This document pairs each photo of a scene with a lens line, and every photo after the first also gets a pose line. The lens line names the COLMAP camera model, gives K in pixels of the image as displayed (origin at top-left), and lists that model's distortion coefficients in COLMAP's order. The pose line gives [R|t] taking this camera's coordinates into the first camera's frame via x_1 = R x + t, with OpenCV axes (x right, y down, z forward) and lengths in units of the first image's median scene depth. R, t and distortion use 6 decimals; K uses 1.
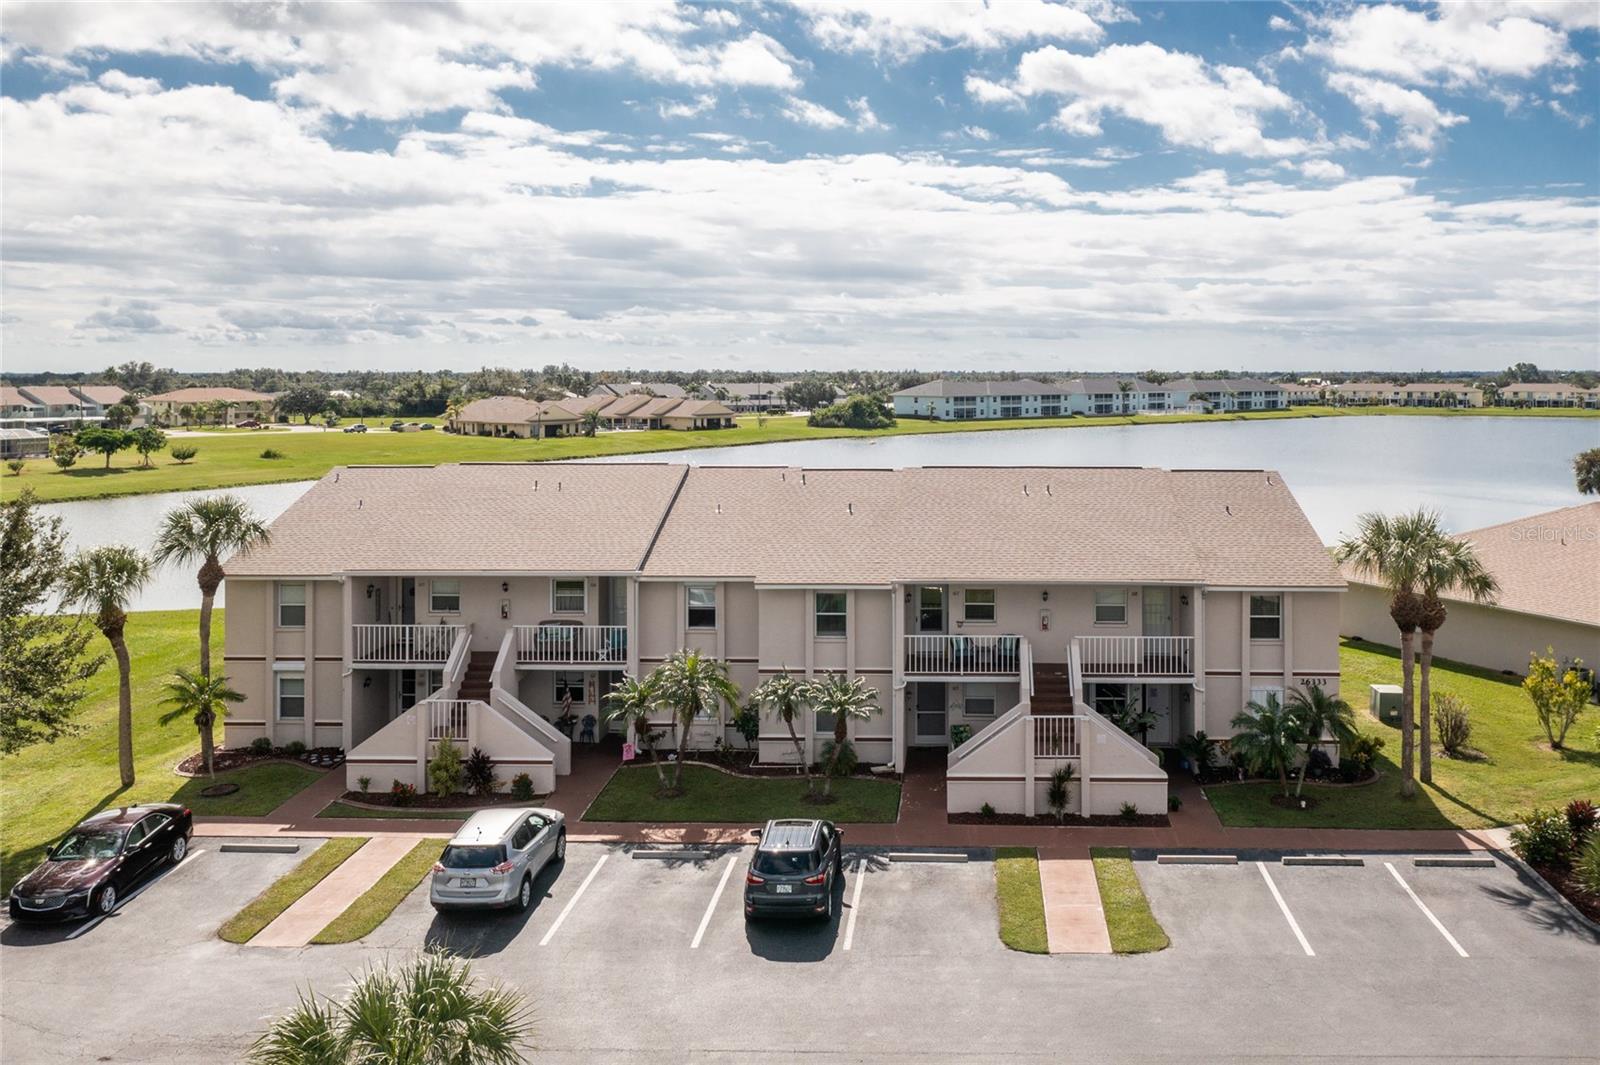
lens RADIAL K [[1386.1, 0, 800.0], [0, 1386.1, 532.5], [0, 0, 1]] dist [-0.001928, 0.000262]
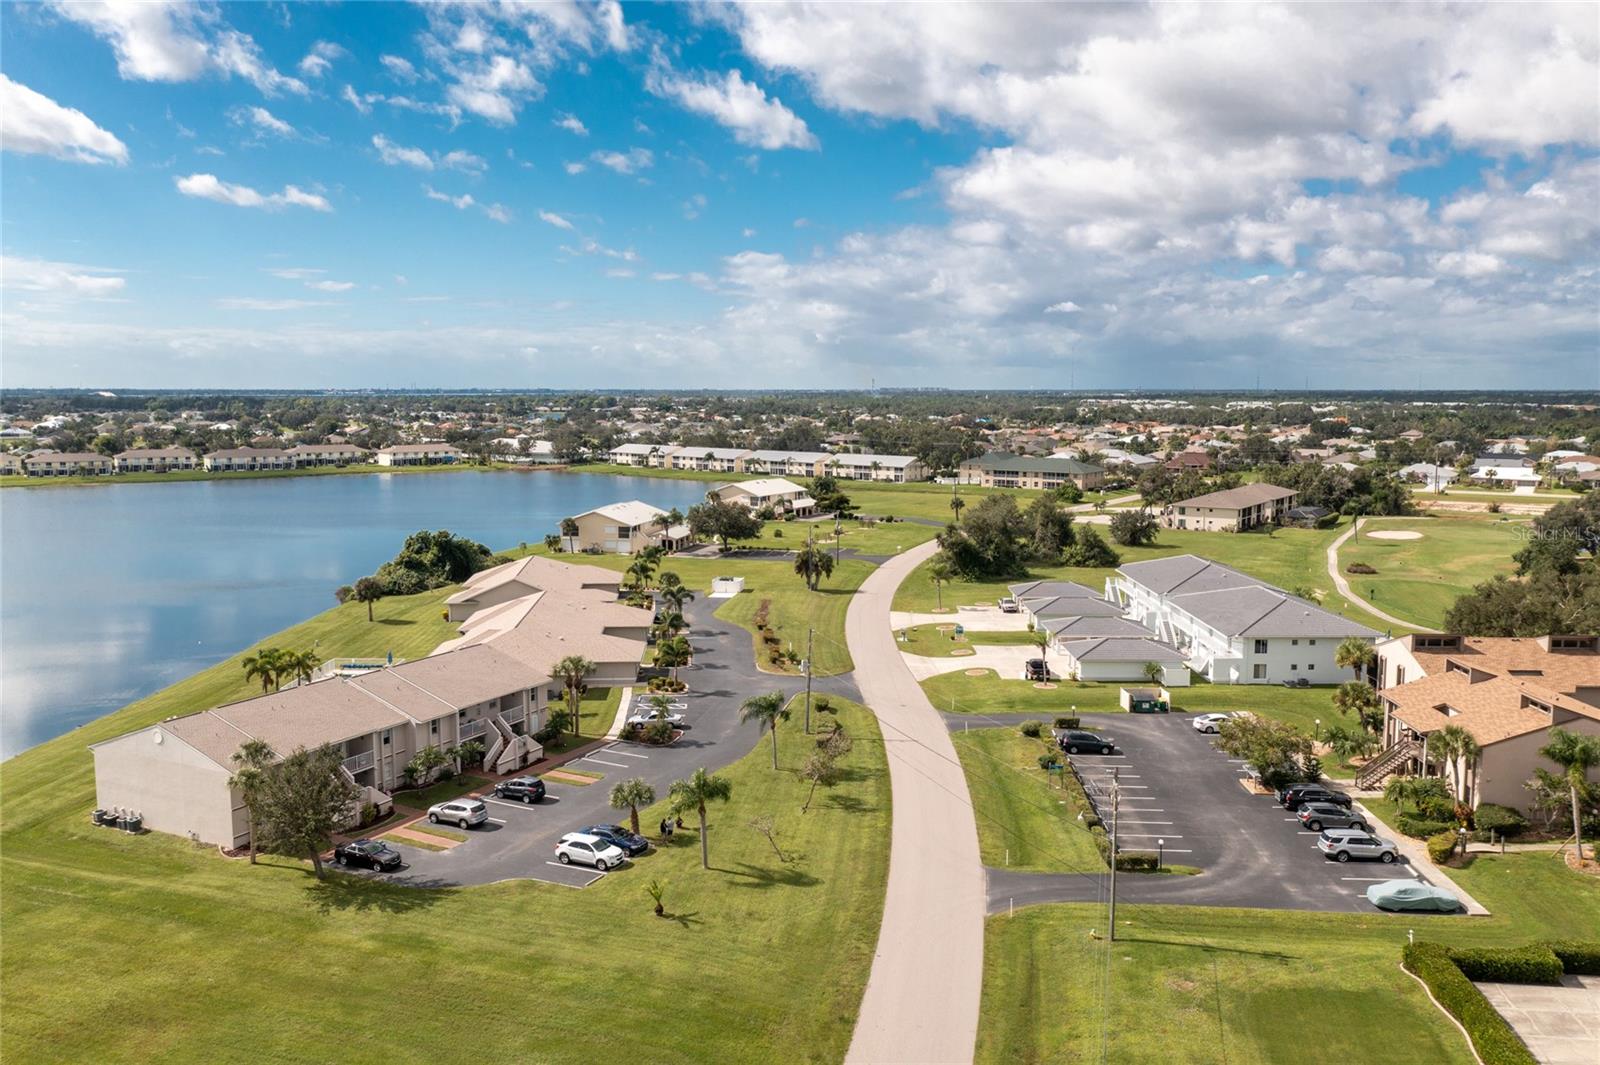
lens RADIAL K [[1328.3, 0, 800.0], [0, 1328.3, 532.5], [0, 0, 1]] dist [-0.016453, 0.049113]
pose [[0.401761, -0.098500, 0.910432, -0.221545], [0.123795, 0.990914, 0.052578, -0.040347], [-0.907338, 0.091583, 0.410305, -0.088404]]
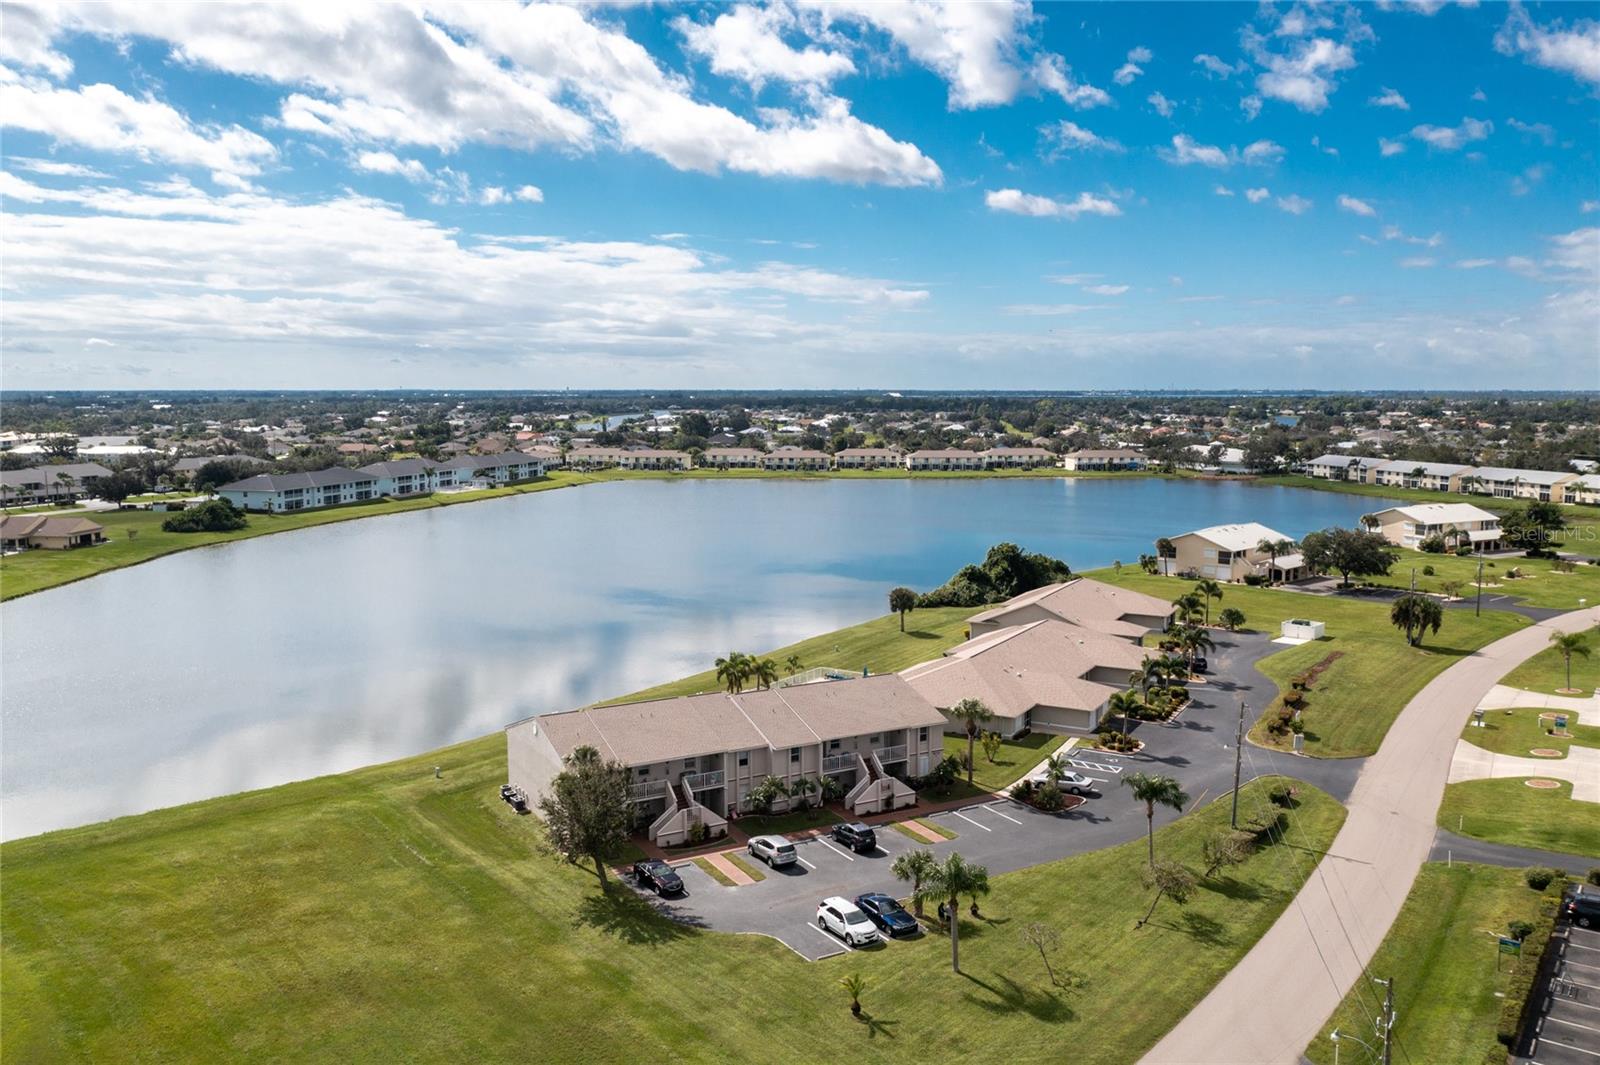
lens RADIAL K [[1328.3, 0, 800.0], [0, 1328.3, 532.5], [0, 0, 1]] dist [-0.016453, 0.049113]
pose [[0.843933, -0.059157, 0.533176, -0.142298], [0.073863, 0.997249, -0.006266, -0.038299], [-0.531339, 0.044670, 0.845981, -0.134063]]
